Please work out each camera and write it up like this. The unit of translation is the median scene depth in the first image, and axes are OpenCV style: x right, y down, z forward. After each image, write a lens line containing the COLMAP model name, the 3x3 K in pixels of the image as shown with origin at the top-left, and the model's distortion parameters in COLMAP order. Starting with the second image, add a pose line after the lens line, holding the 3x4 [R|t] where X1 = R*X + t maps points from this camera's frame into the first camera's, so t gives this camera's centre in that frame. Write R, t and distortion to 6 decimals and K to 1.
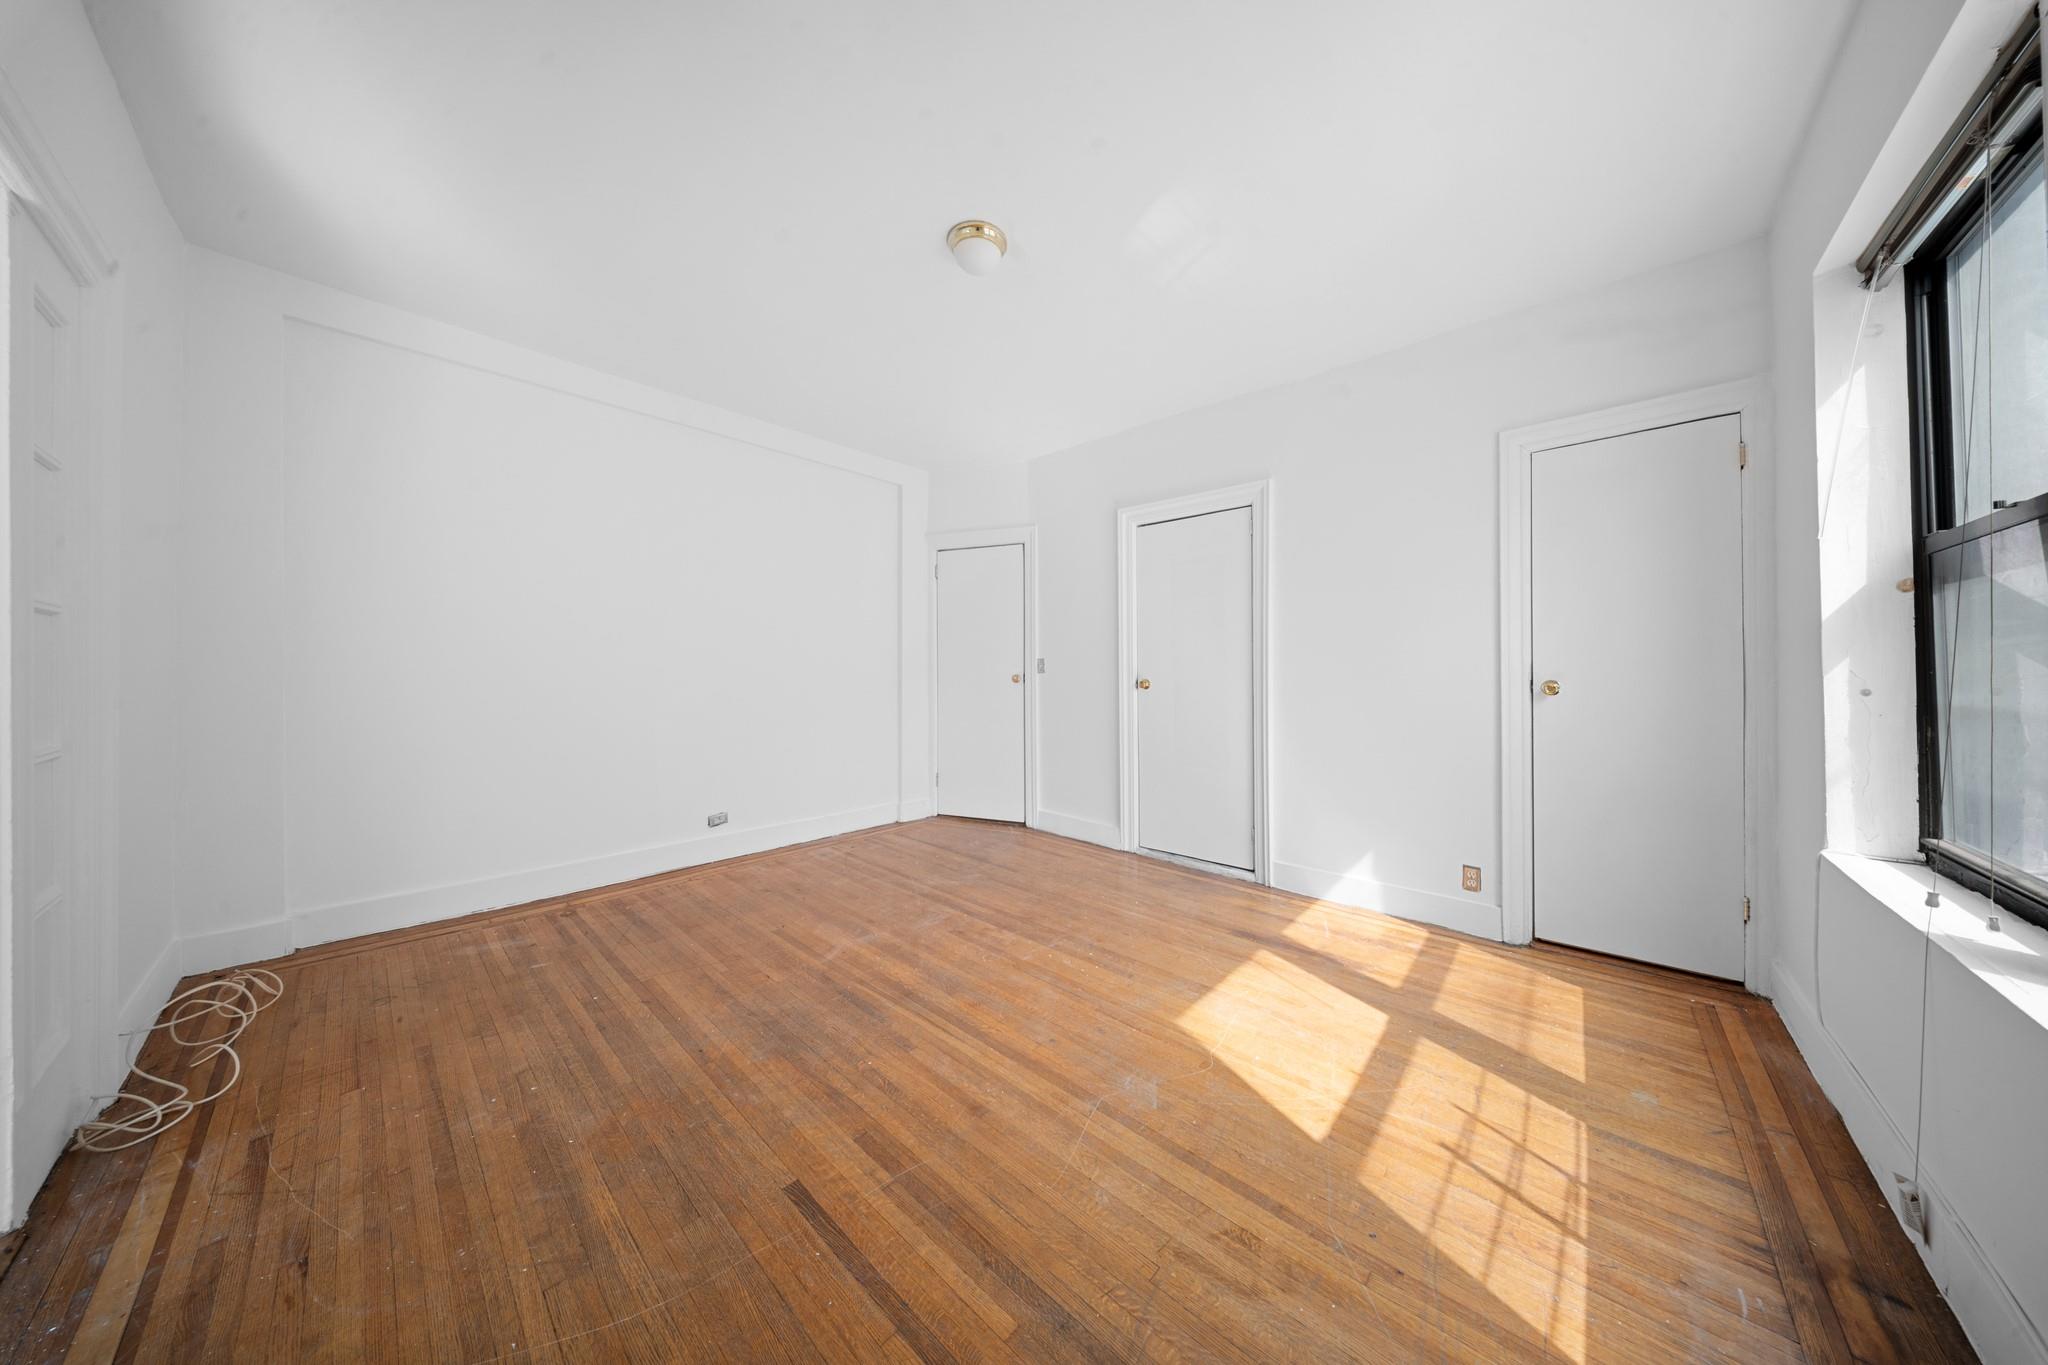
lens RADIAL K [[608.9, 0, 1028.8], [0, 608.9, 673.8], [0, 0, 1]] dist [-0.006235, -0.000074]
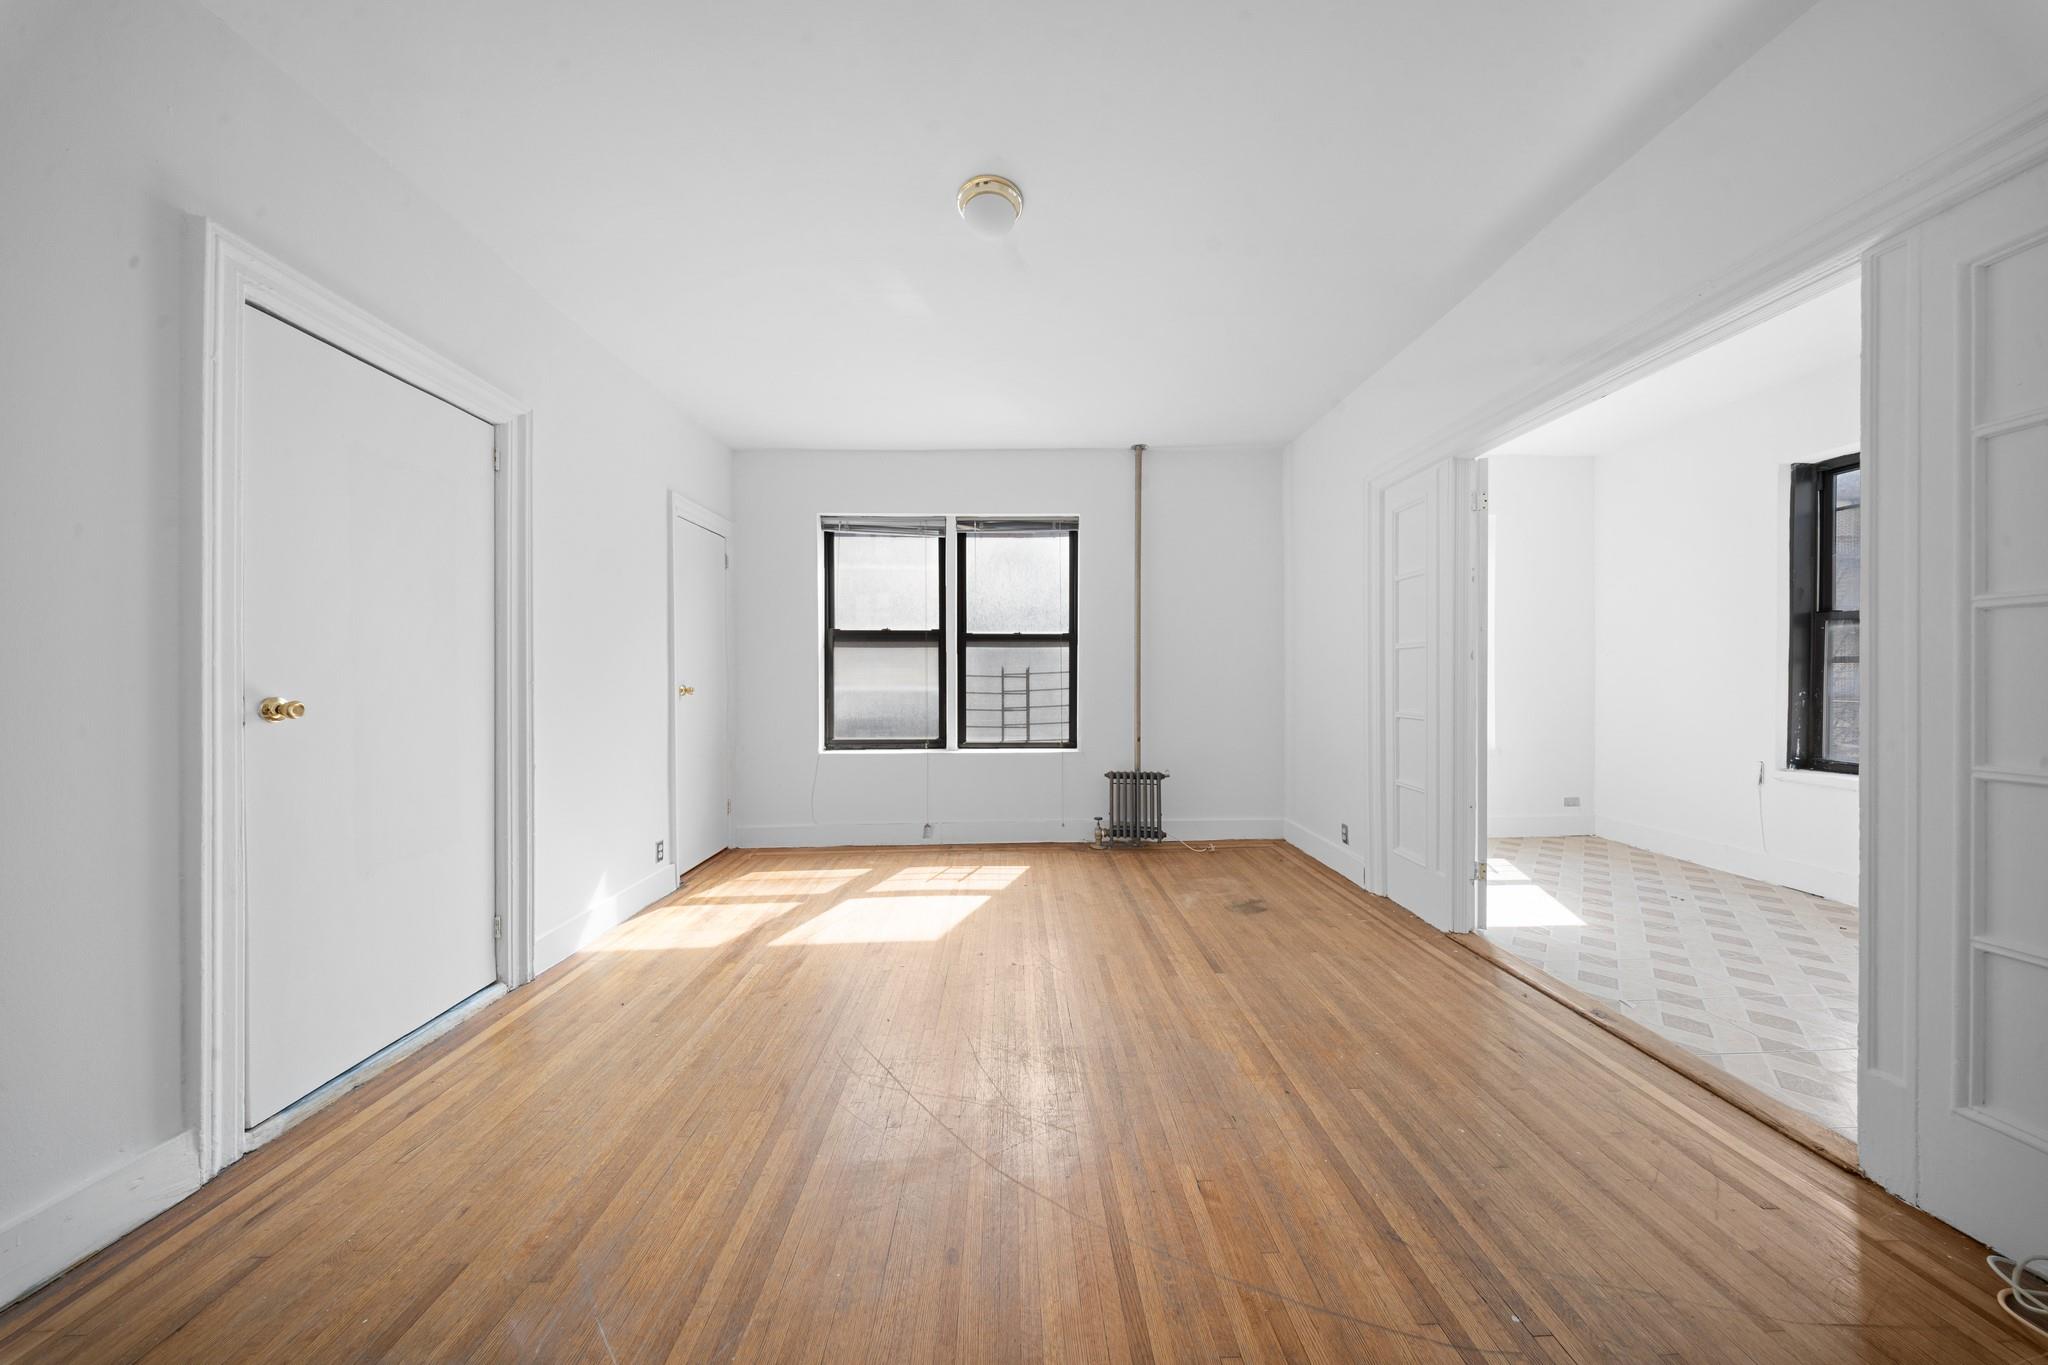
lens RADIAL K [[598.1, 0, 1020.0], [0, 598.1, 679.6], [0, 0, 1]] dist [-0.005535, -0.000139]
pose [[-0.686683, 0.000003, 0.726957, -0.745002], [0.006988, 0.999954, 0.006597, -0.008827], [-0.726923, 0.009610, -0.686651, 1.544870]]
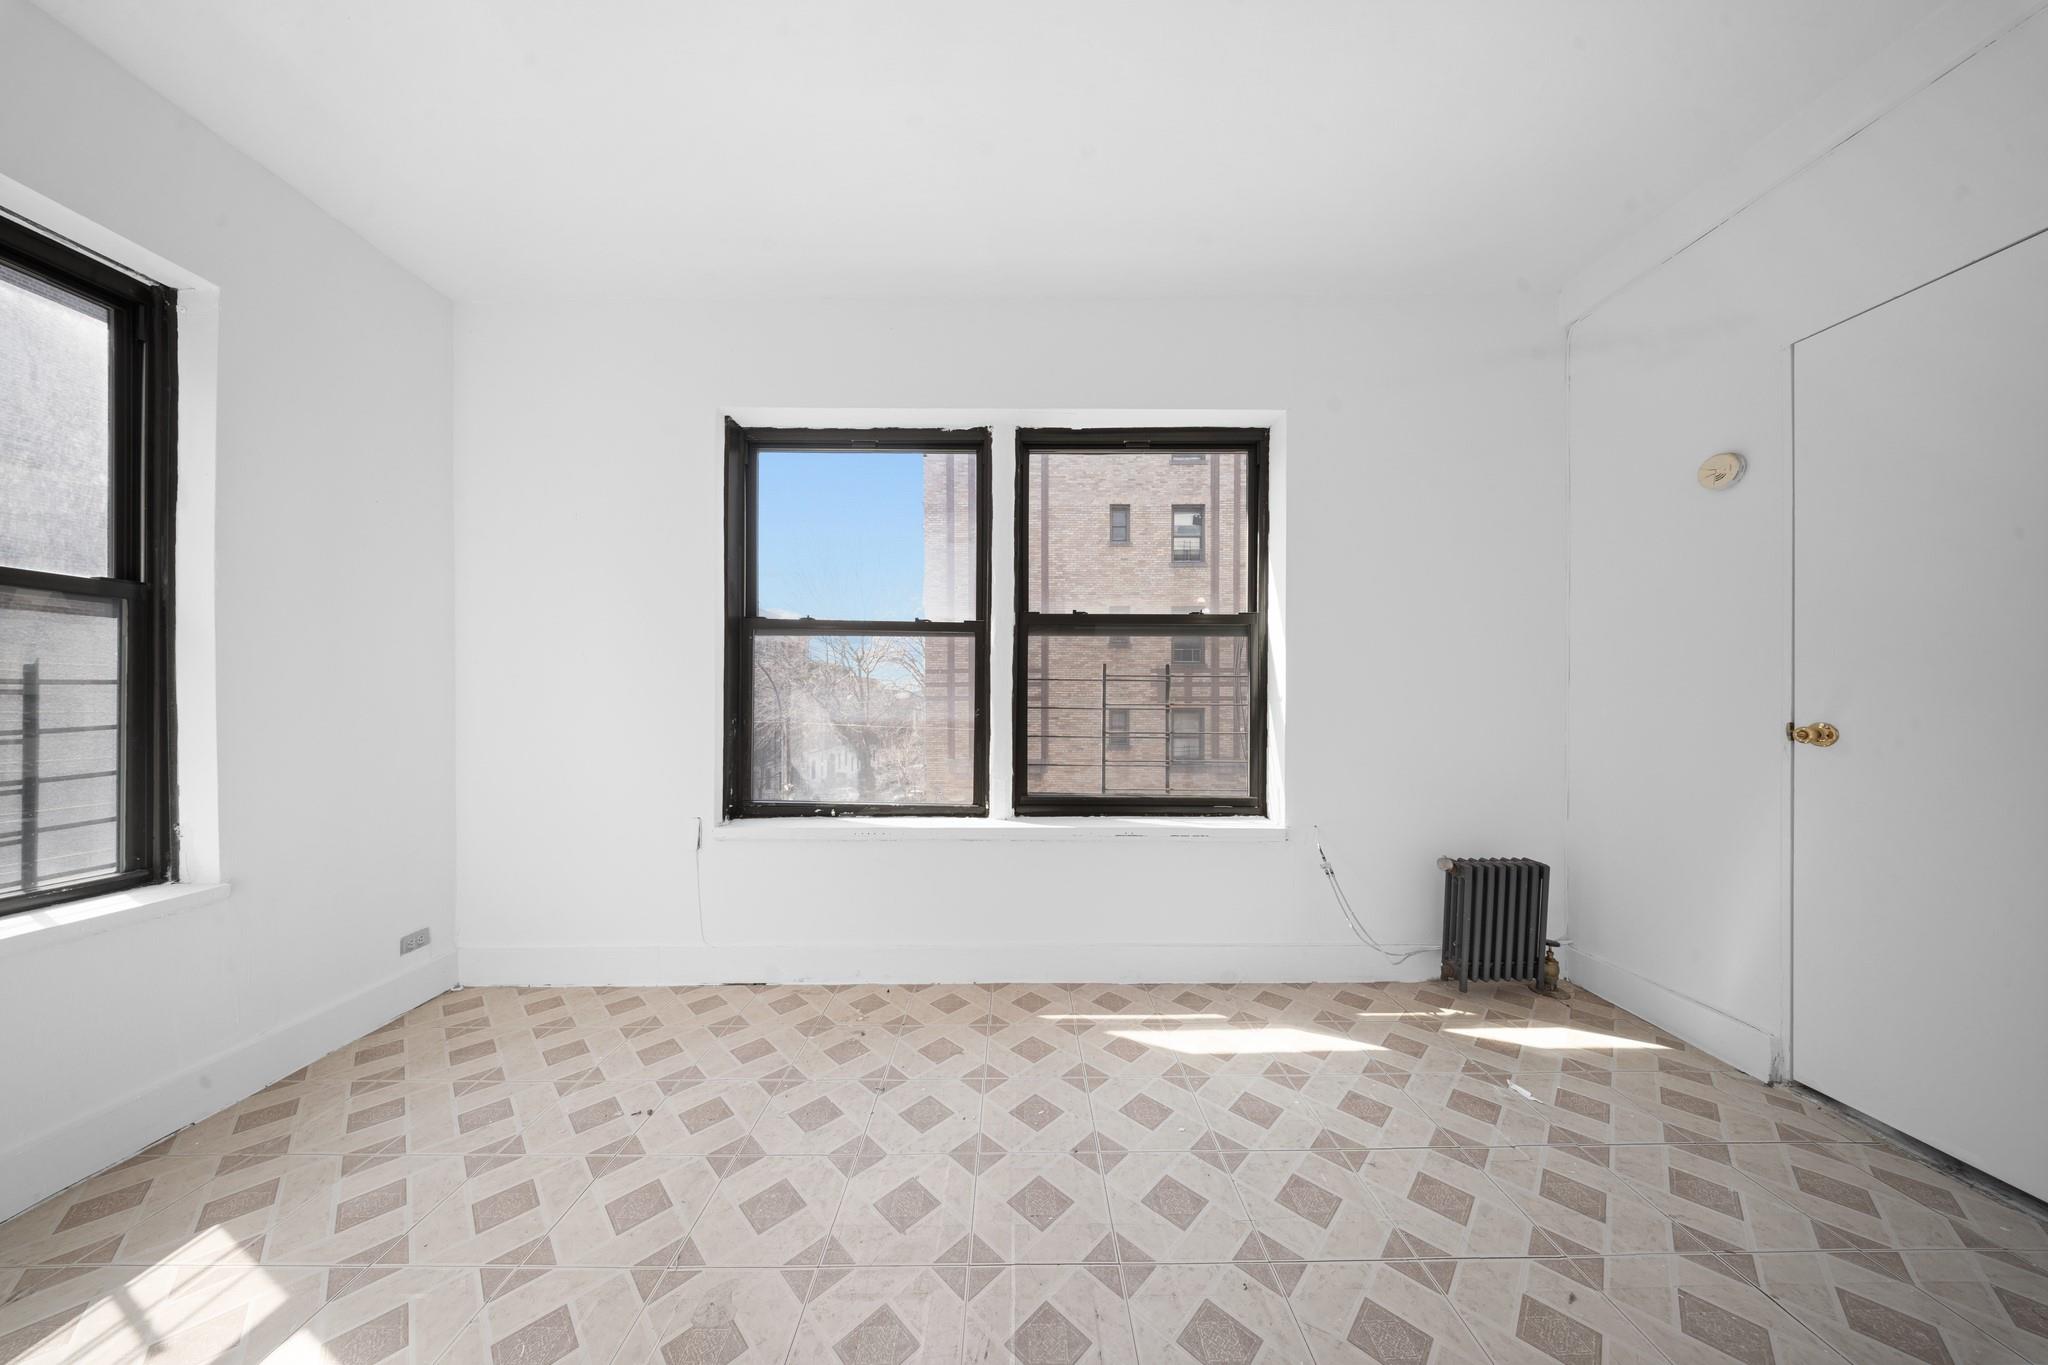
lens RADIAL K [[615.0, 0, 1023.5], [0, 615.0, 692.2], [0, 0, 1]] dist [-0.000342, -0.000142]
pose [[-0.734612, 0.001364, -0.678486, -0.627097], [0.004146, 0.999988, -0.002479, 0.000136], [0.678475, -0.004634, -0.734609, 0.428007]]
